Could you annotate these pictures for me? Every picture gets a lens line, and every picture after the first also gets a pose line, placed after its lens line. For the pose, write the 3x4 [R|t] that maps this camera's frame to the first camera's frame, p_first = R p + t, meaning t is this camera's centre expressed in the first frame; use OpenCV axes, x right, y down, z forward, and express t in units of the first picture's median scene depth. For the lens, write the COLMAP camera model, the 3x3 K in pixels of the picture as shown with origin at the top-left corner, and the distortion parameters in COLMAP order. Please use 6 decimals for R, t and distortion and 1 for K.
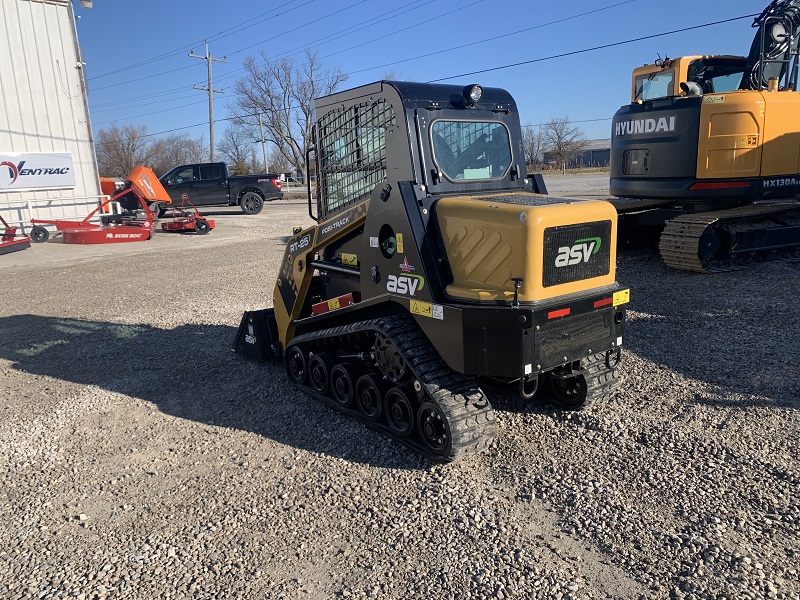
lens RADIAL K [[618.4, 0, 398.9], [0, 618.4, 299.3], [0, 0, 1]] dist [0.037036, -0.045167]
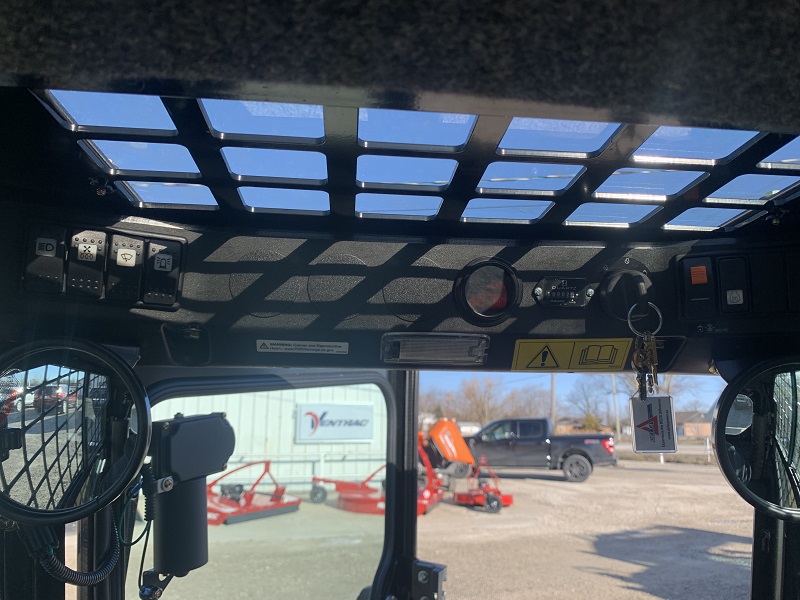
lens RADIAL K [[618.4, 0, 402.6], [0, 618.4, 299.5], [0, 0, 1]] dist [0.037036, -0.045167]
pose [[0.859494, -0.049950, -0.508699, -0.001368], [-0.150912, 0.926052, -0.345910, -0.054318], [0.488360, 0.374076, 0.788398, 0.185027]]
